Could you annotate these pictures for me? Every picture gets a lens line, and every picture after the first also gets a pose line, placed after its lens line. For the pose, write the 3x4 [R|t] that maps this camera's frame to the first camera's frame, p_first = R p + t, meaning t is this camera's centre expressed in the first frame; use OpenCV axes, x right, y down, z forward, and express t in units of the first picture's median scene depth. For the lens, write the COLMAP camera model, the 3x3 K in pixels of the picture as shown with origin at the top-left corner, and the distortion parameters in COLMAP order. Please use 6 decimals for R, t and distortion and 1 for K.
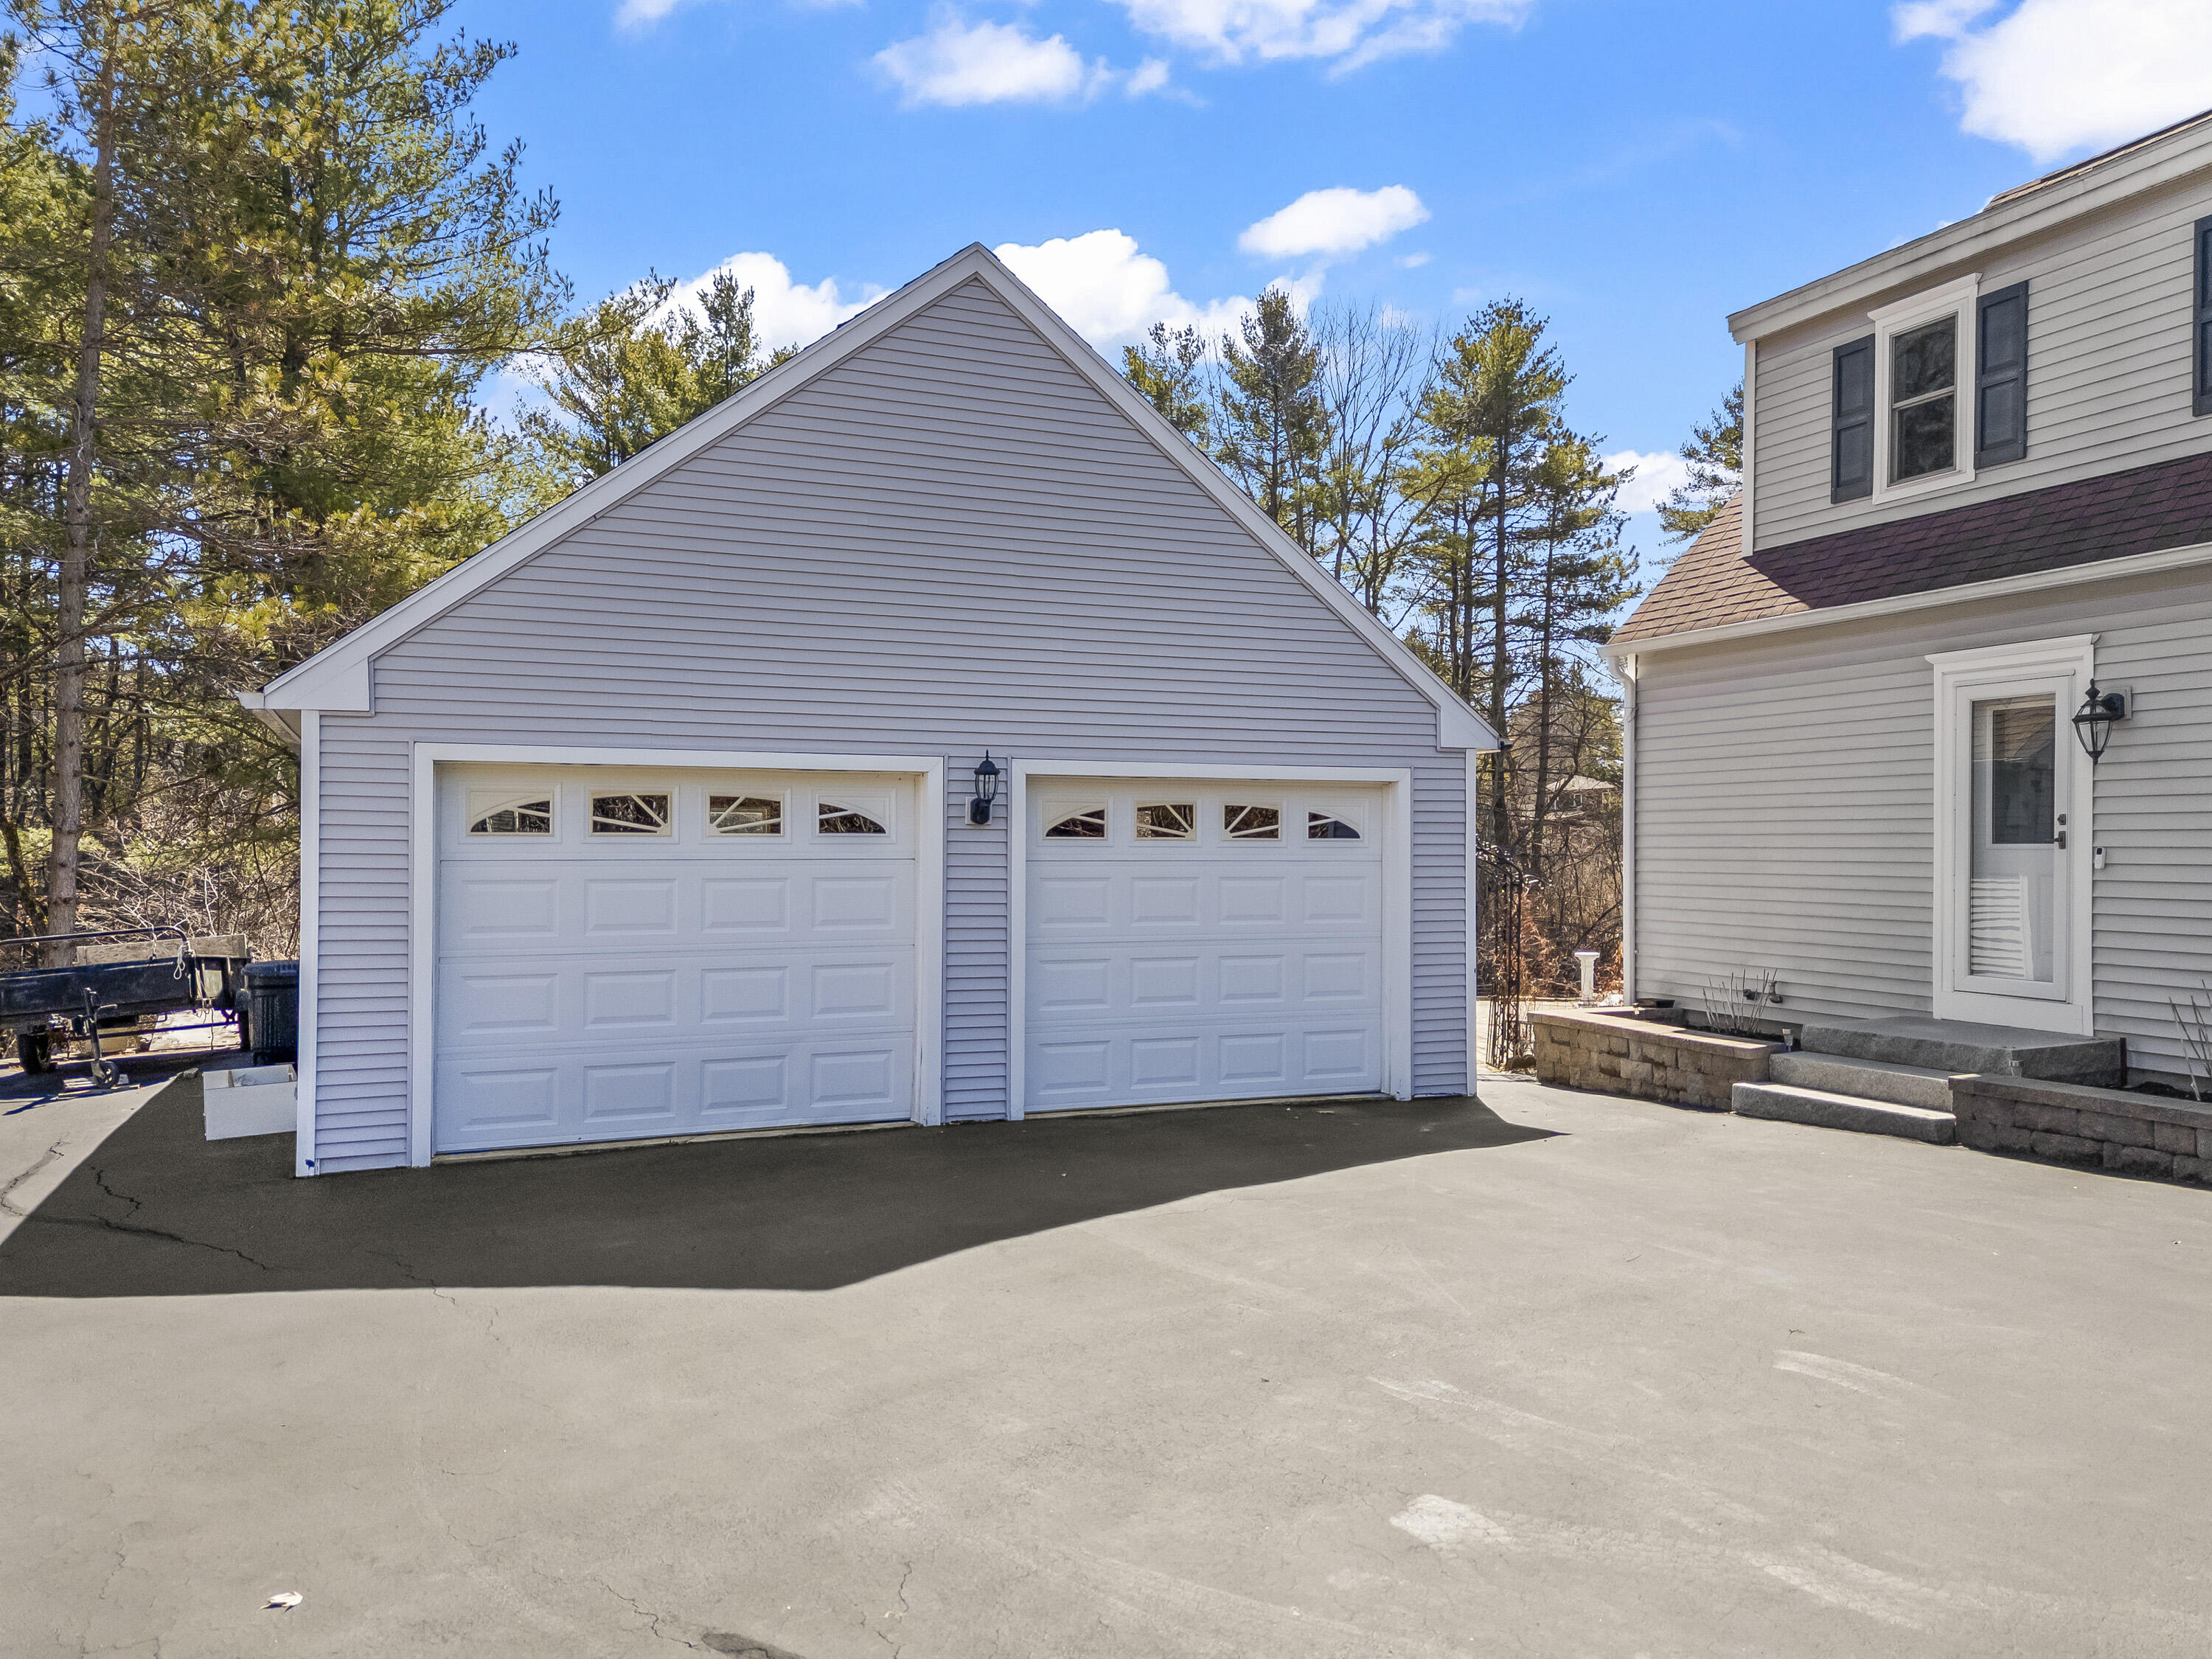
lens RADIAL K [[1625.9, 0, 1105.3], [0, 1625.9, 836.8], [0, 0, 1]] dist [0.061653, -0.057167]
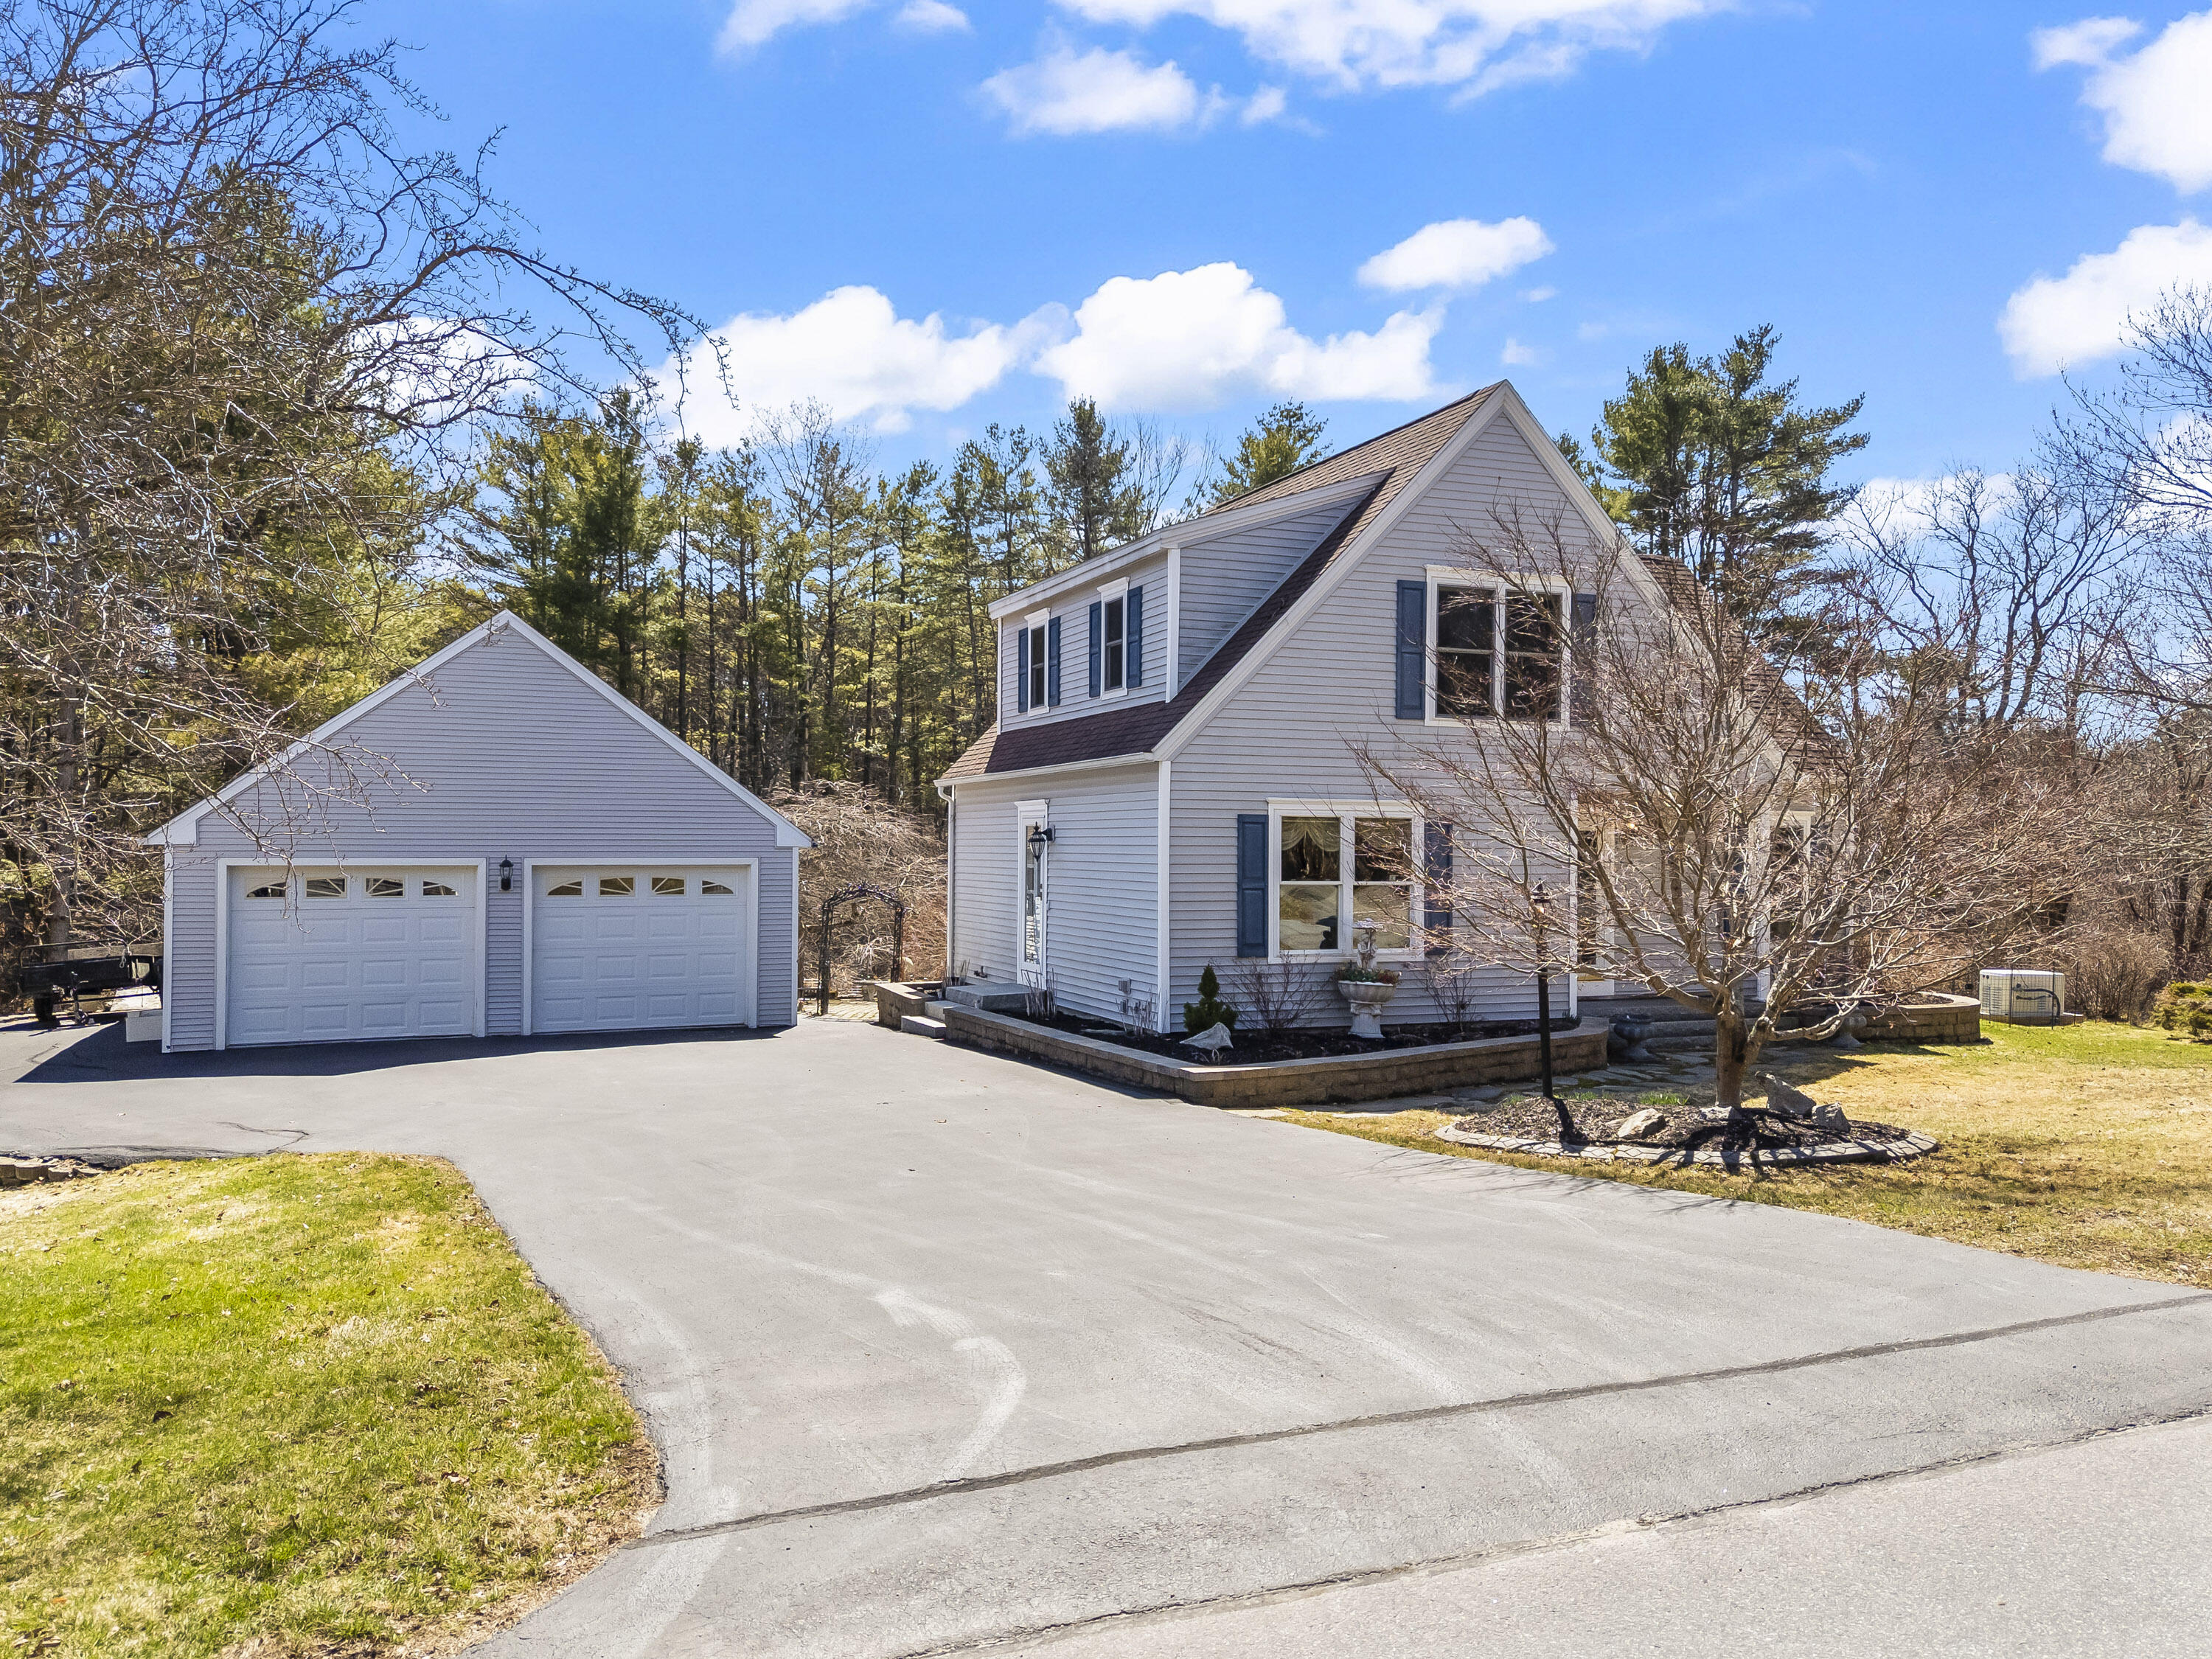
lens RADIAL K [[1625.9, 0, 1113.0], [0, 1625.9, 830.9], [0, 0, 1]] dist [0.061653, -0.057167]
pose [[0.999997, 0.000790, 0.002250, 0.618624], [-0.000779, 0.999989, -0.004724, -0.066544], [-0.002254, 0.004723, 0.999986, -0.969148]]
